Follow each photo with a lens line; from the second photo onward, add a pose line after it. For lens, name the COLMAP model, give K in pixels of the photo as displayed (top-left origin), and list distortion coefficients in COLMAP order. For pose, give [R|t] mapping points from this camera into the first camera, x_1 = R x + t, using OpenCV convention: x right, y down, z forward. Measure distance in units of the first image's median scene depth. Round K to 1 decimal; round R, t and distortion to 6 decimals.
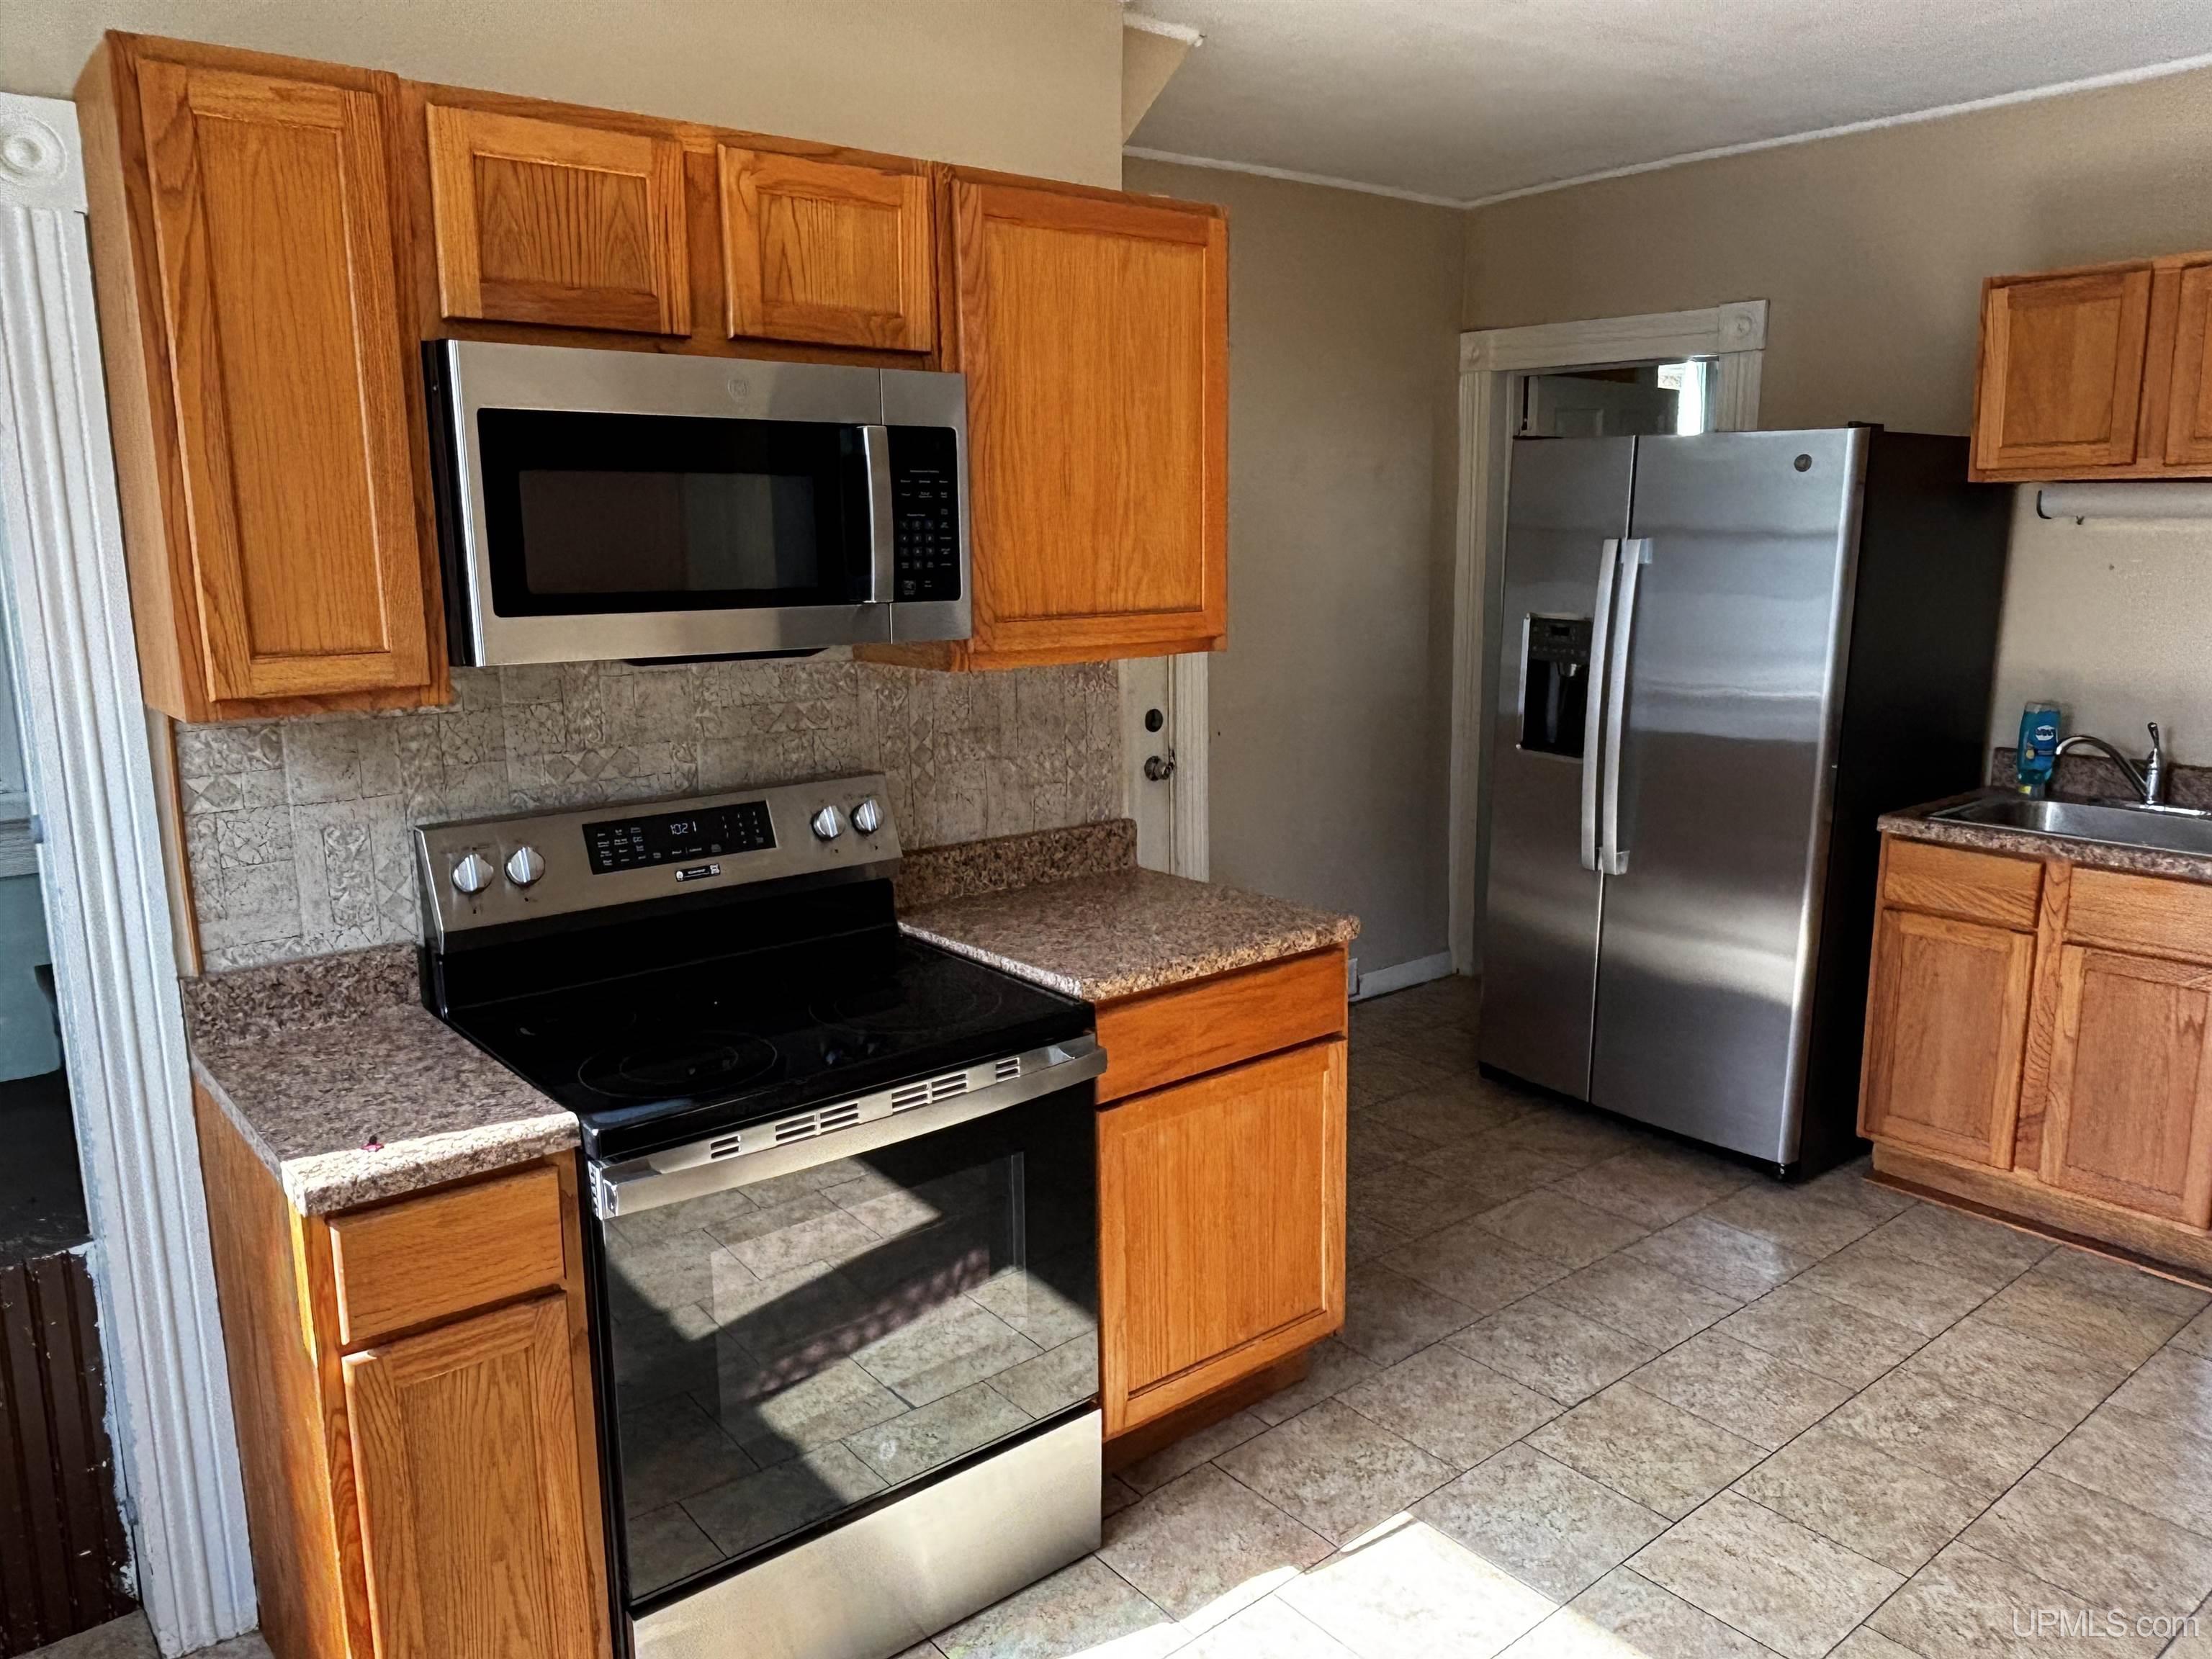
lens RADIAL K [[1575.4, 0, 1106.0], [0, 1575.4, 829.5], [0, 0, 1]] dist [0.046612, -0.065814]
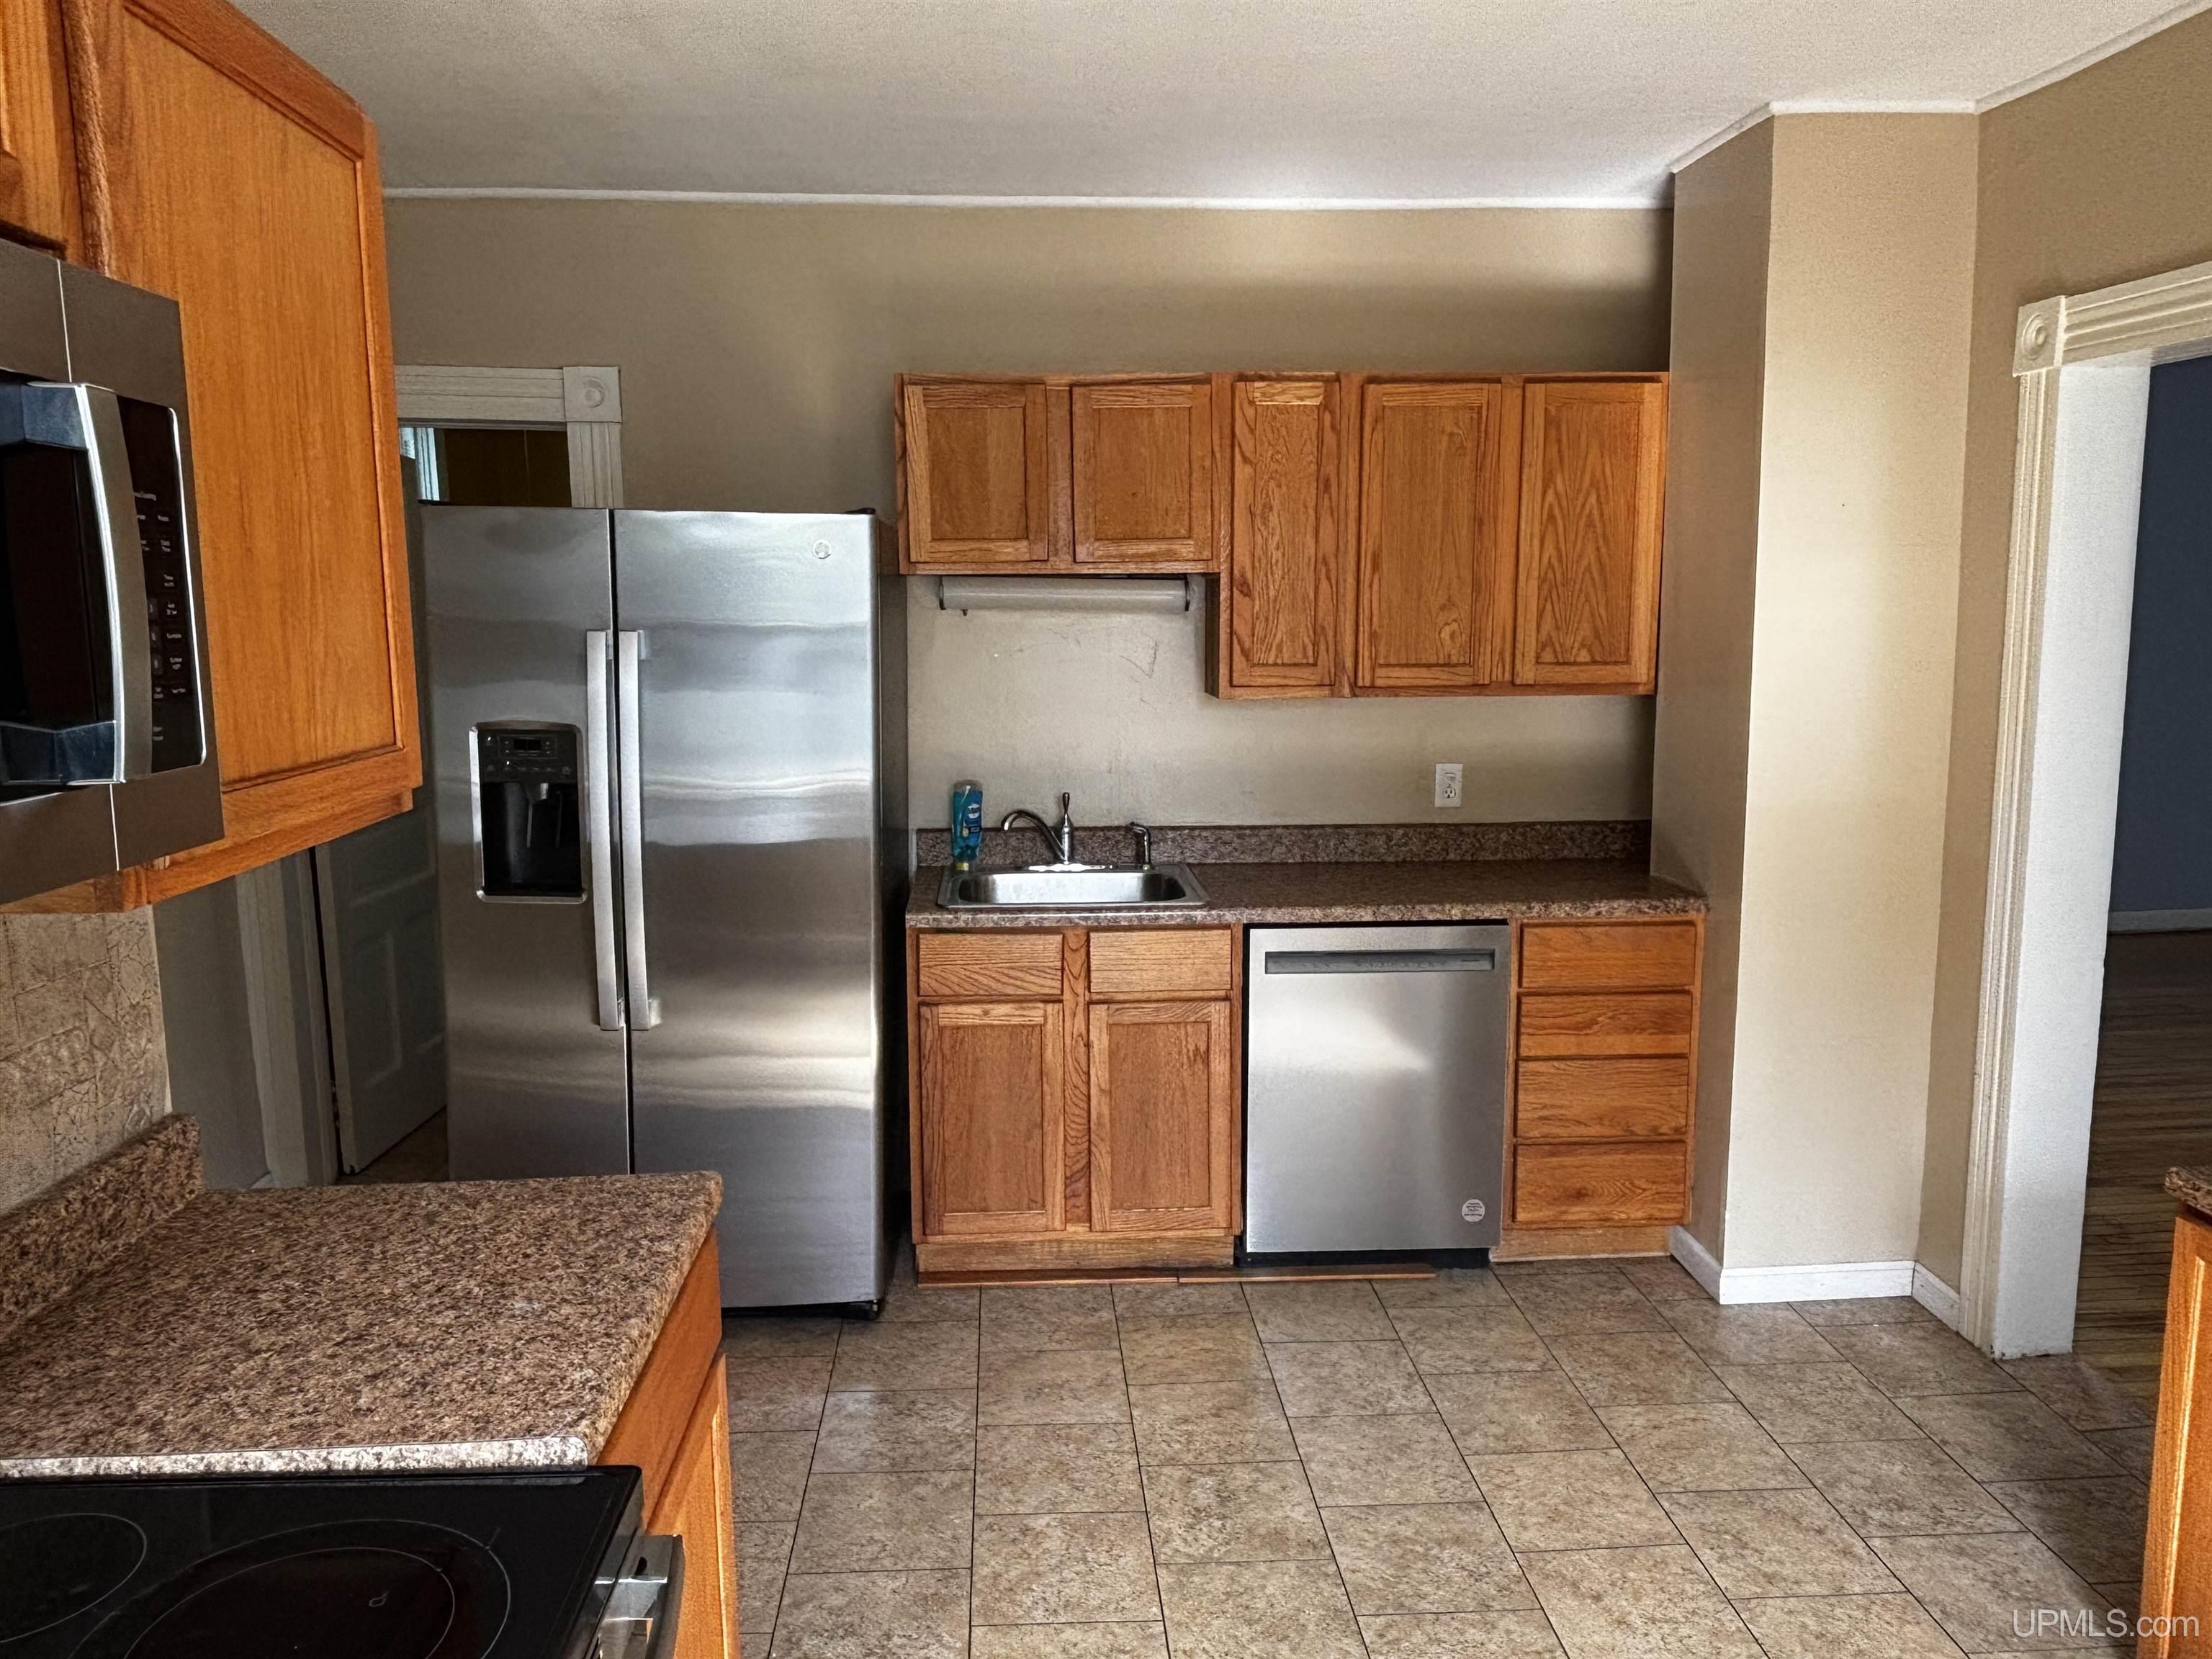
lens RADIAL K [[1575.4, 0, 1106.0], [0, 1575.4, 829.5], [0, 0, 1]] dist [0.046612, -0.065814]
pose [[0.586198, -0.108399, 0.802883, -0.226215], [0.152544, 0.988051, 0.022024, -0.065716], [-0.795677, 0.109565, 0.595730, 0.345889]]
